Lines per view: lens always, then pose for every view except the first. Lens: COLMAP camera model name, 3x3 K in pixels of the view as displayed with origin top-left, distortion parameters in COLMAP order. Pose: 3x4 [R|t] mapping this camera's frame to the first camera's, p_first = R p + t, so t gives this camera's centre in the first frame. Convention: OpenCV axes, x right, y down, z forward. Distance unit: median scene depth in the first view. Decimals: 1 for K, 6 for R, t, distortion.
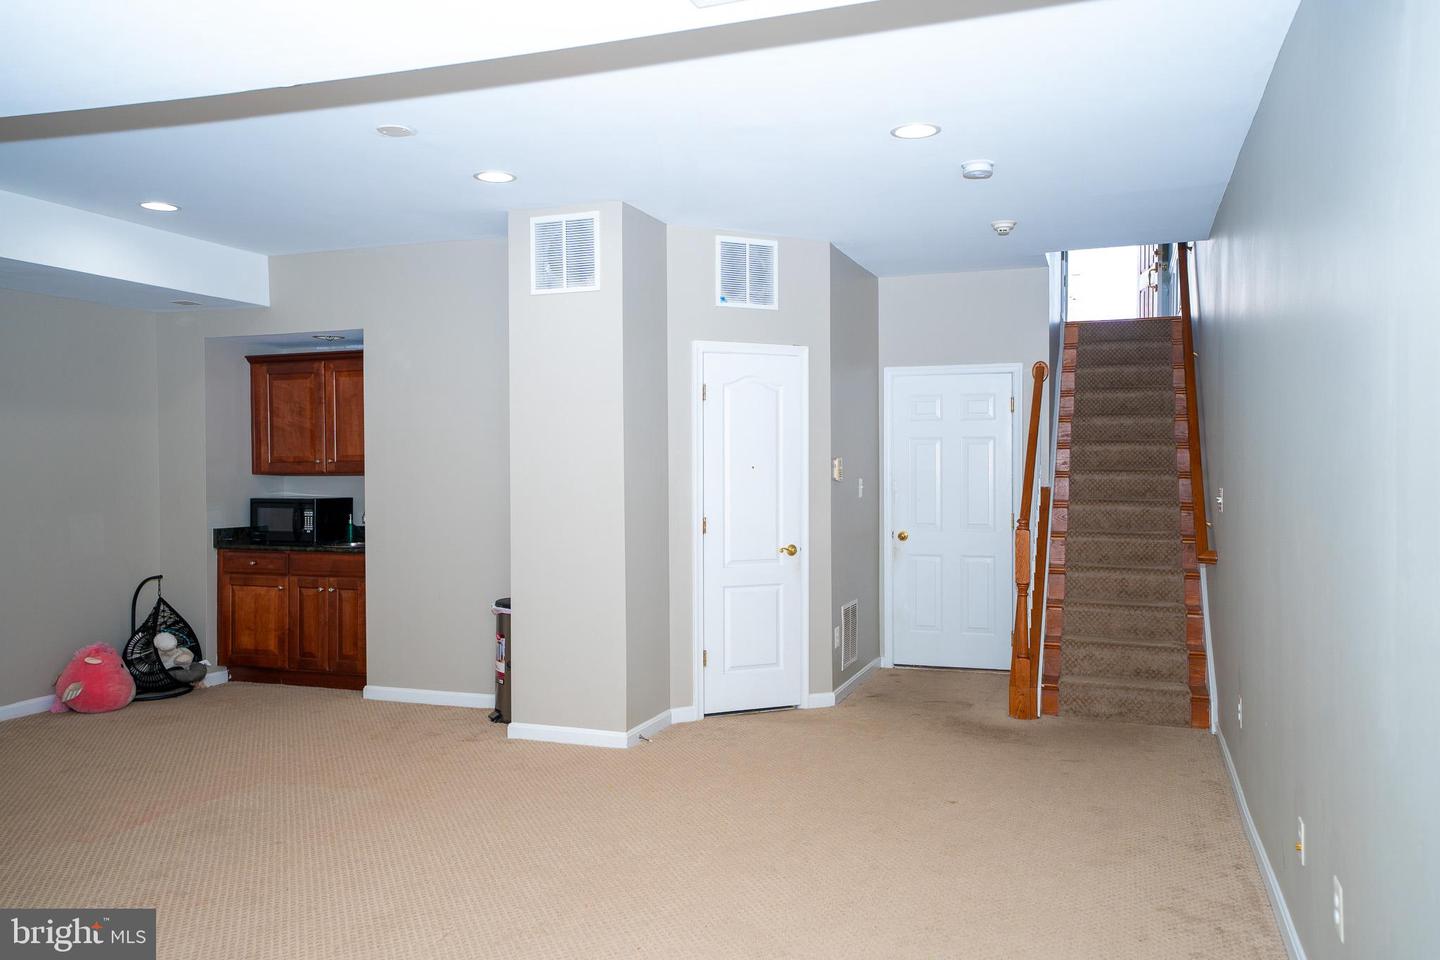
lens RADIAL K [[1106.2, 0, 720.0], [0, 1106.2, 480.0], [0, 0, 1]] dist [-0.001952, 0.166619]
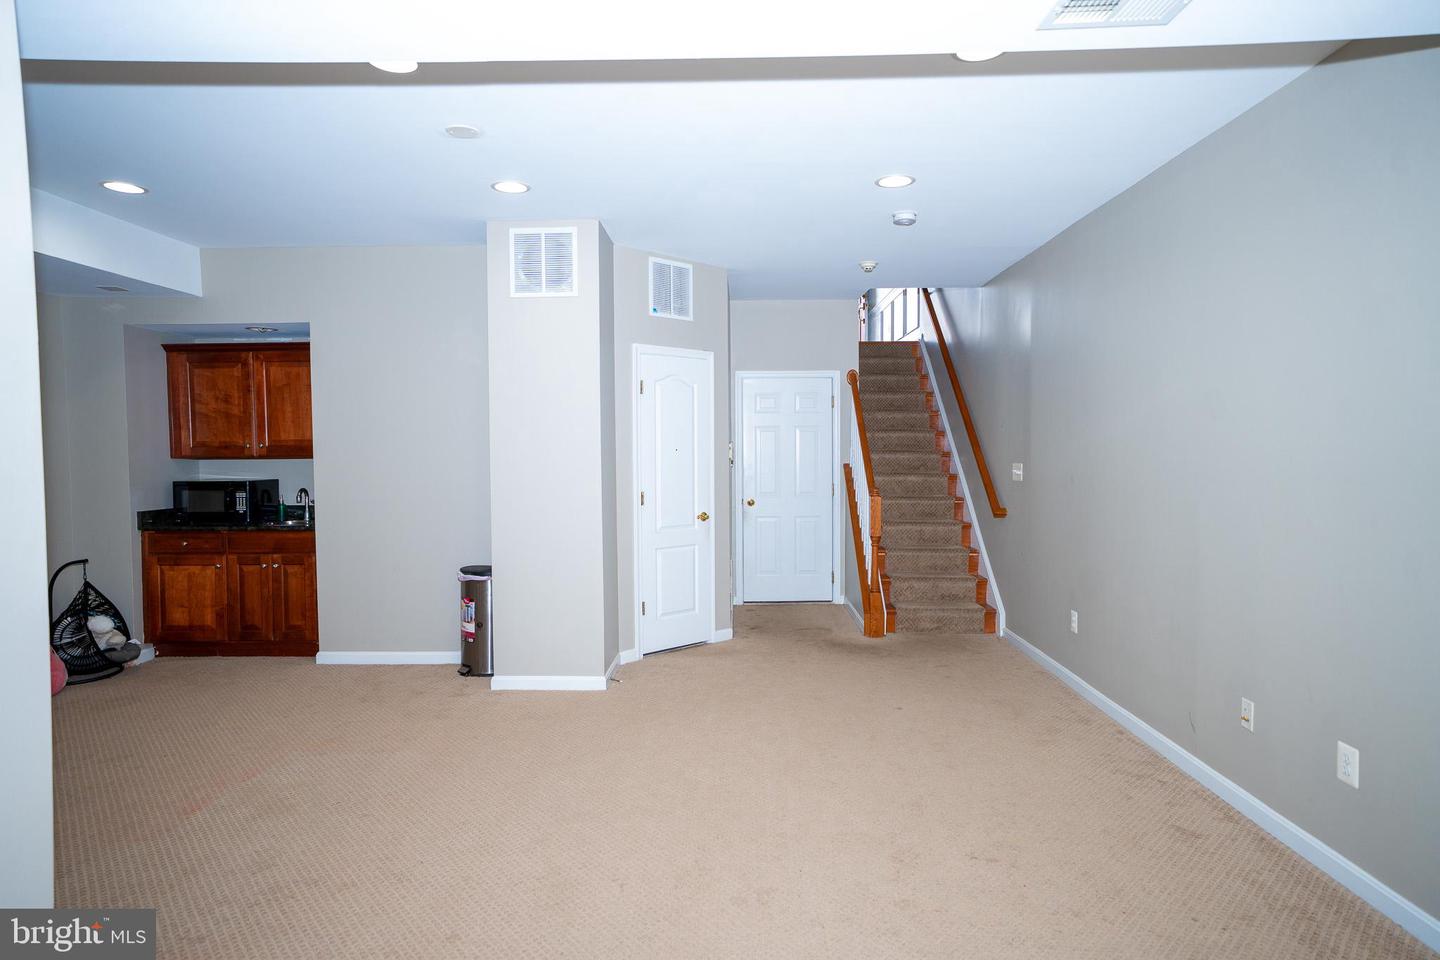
lens RADIAL K [[825.0, 0, 720.0], [0, 825.0, 480.0], [0, 0, 1]] dist [-0.032851, 0.068183]
pose [[0.947487, -0.015376, 0.319426, -0.202912], [0.007245, 0.999619, 0.026627, -0.001891], [-0.319713, -0.022915, 0.947237, 0.115196]]
